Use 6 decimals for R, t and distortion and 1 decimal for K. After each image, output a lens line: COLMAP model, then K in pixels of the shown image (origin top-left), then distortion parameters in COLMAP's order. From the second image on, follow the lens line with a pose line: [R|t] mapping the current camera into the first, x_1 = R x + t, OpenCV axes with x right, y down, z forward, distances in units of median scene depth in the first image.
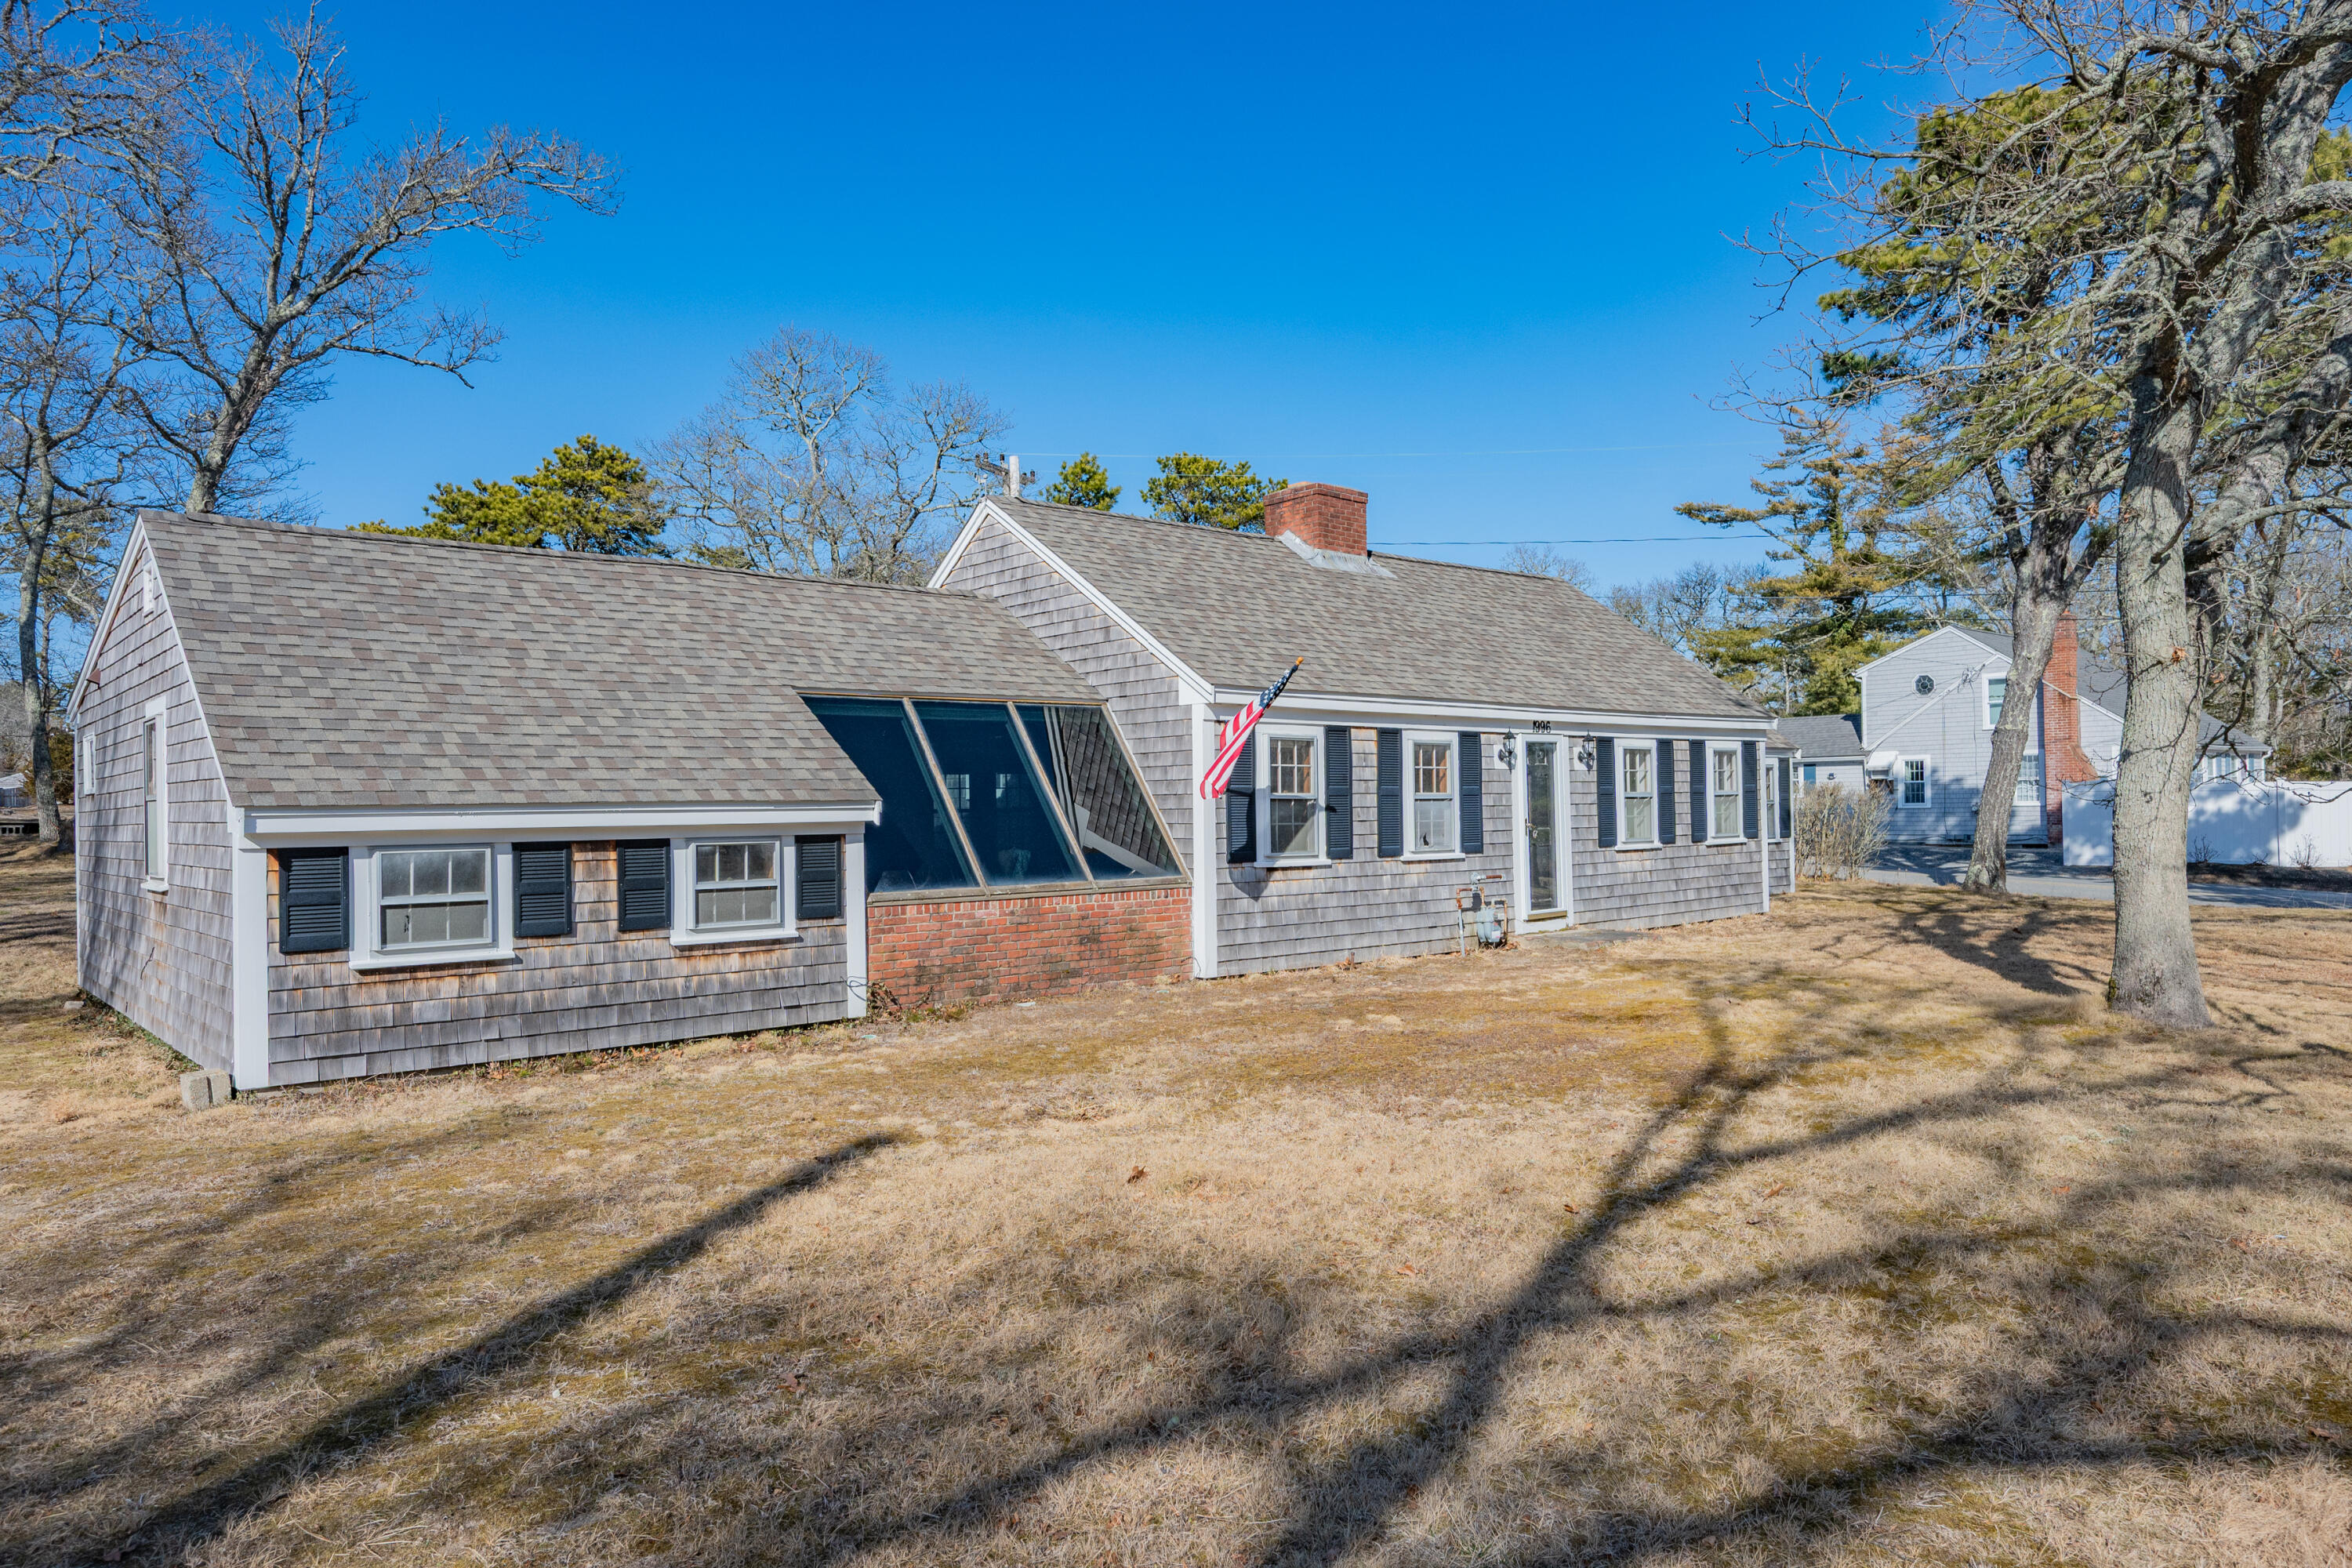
lens RADIAL K [[1525.5, 0, 1174.4], [0, 1525.5, 782.9], [0, 0, 1]] dist [0.002420, 0.000987]
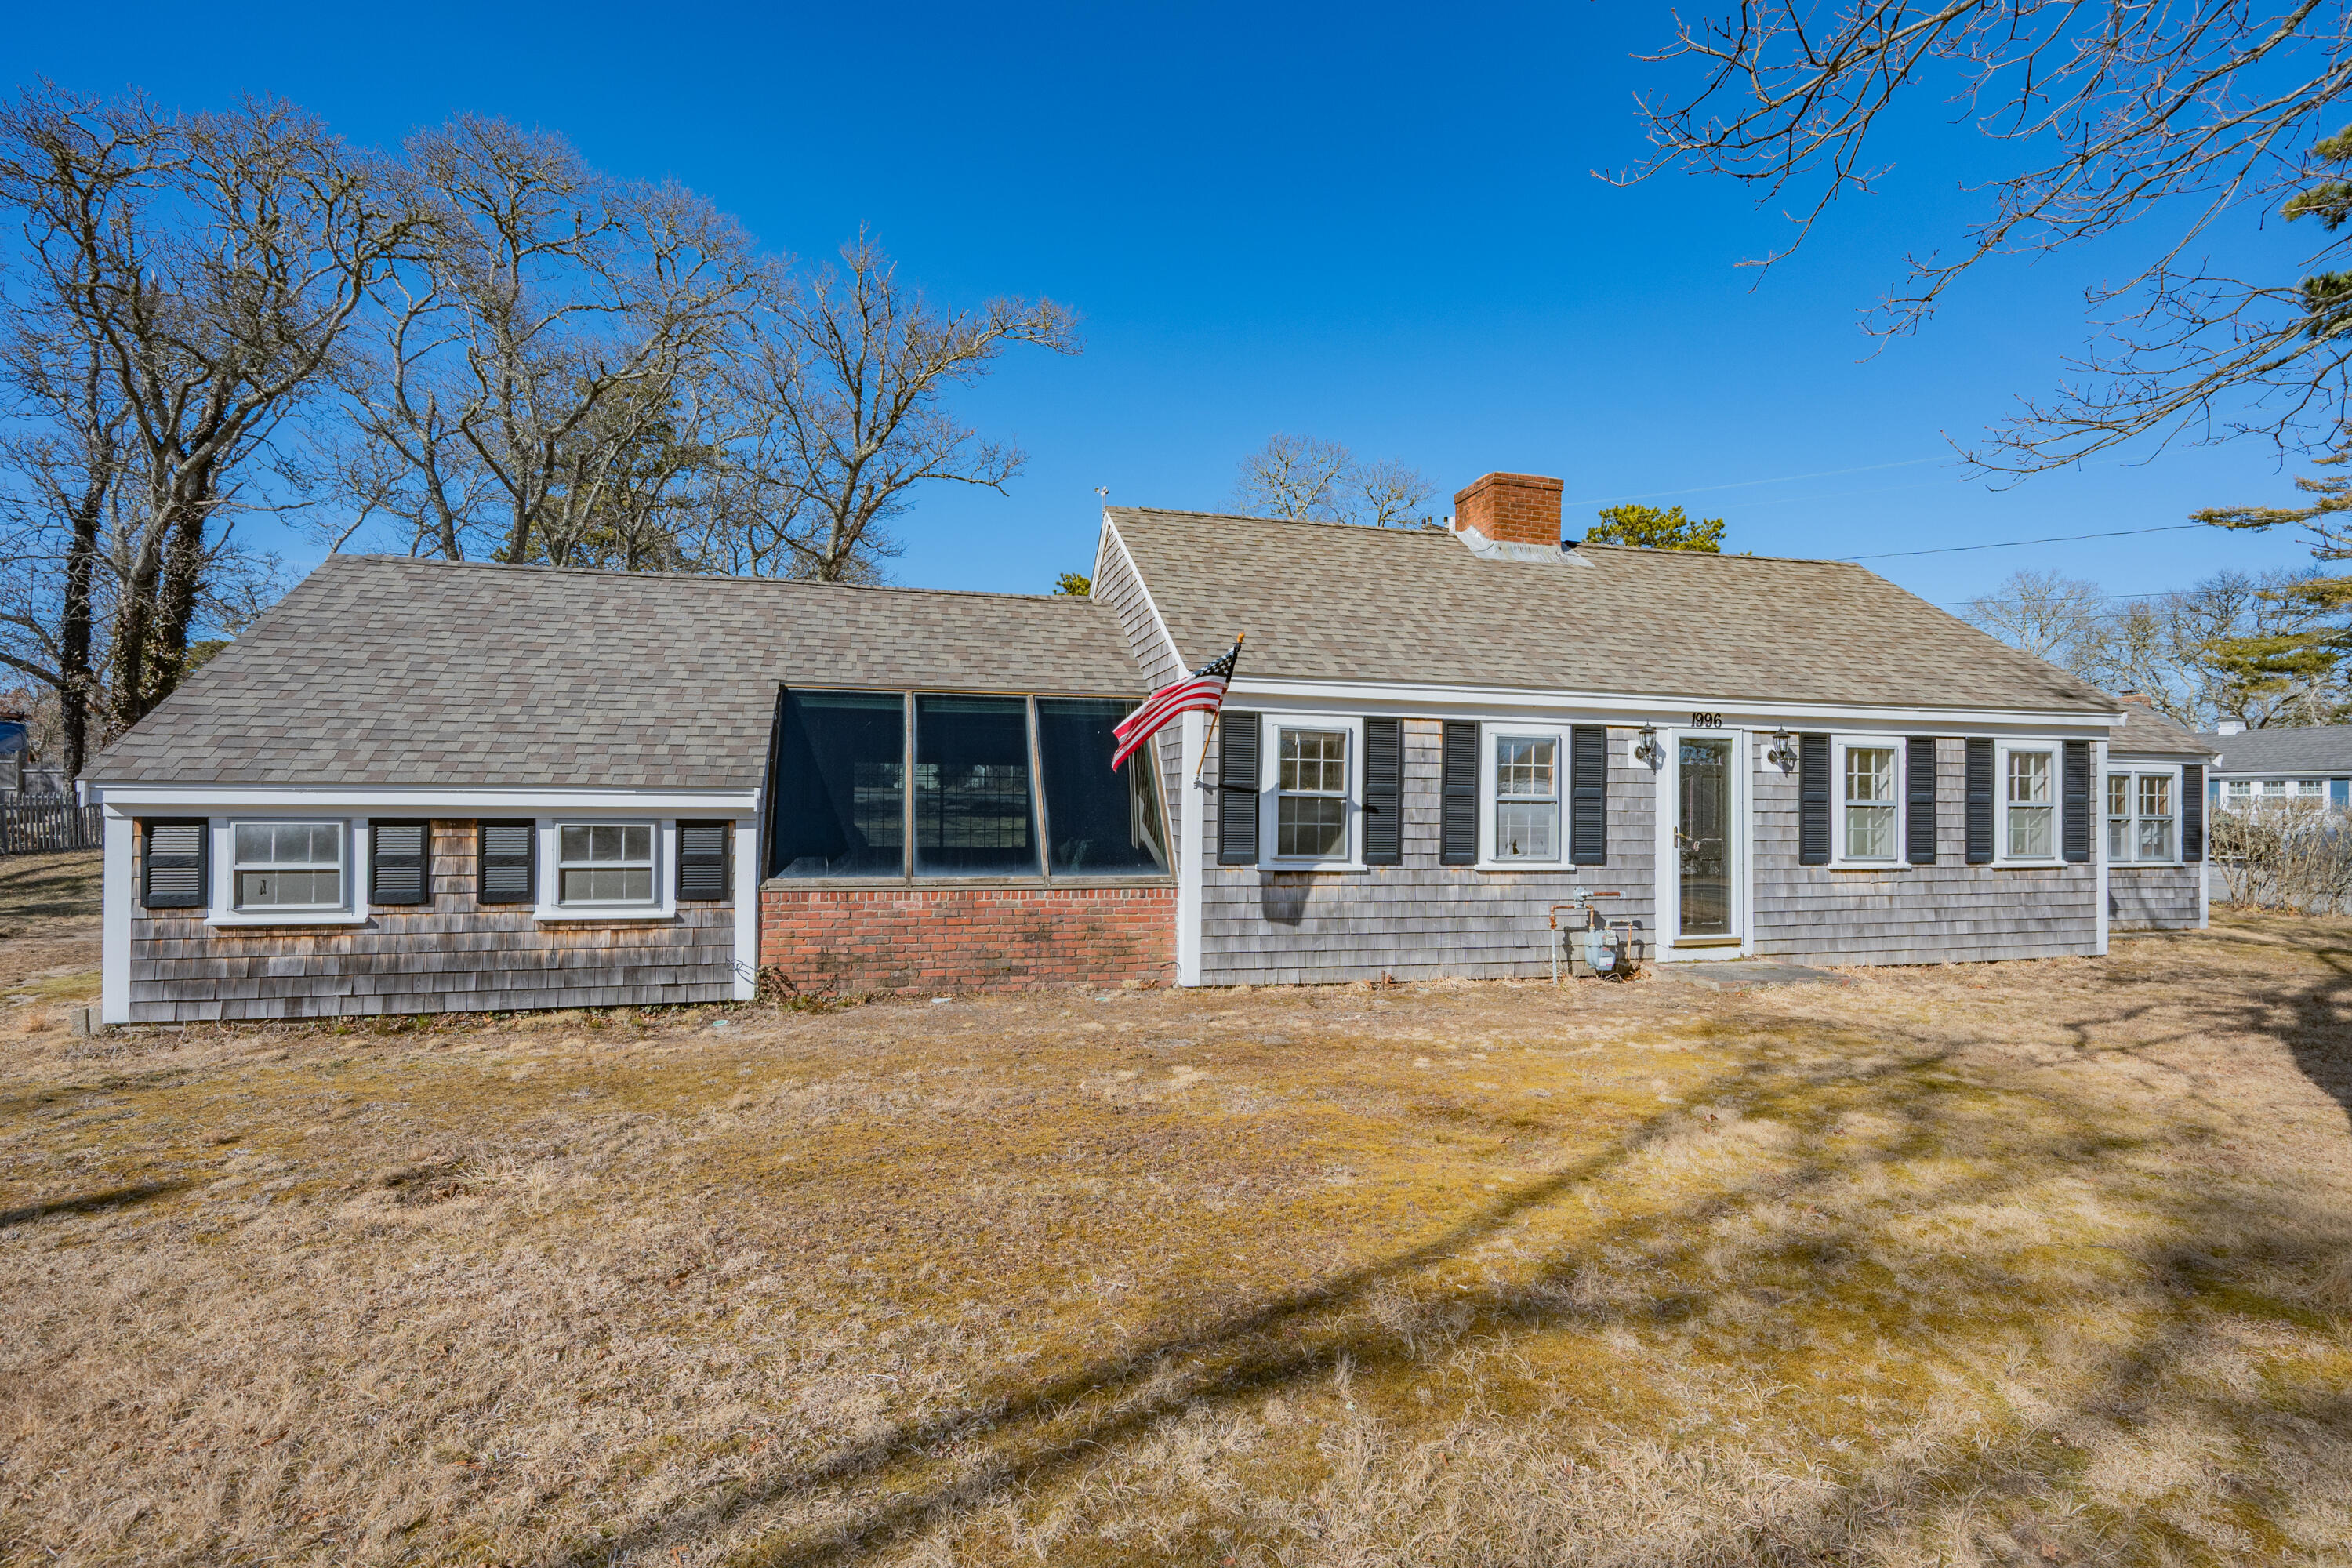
lens RADIAL K [[1083.0, 0, 1169.2], [0, 1083.0, 790.6], [0, 0, 1]] dist [0.004113, -0.000957]
pose [[0.892528, 0.019989, -0.450549, 0.278450], [-0.016827, 0.999798, 0.011023, 0.000973], [0.450678, -0.002257, 0.892684, 0.366299]]
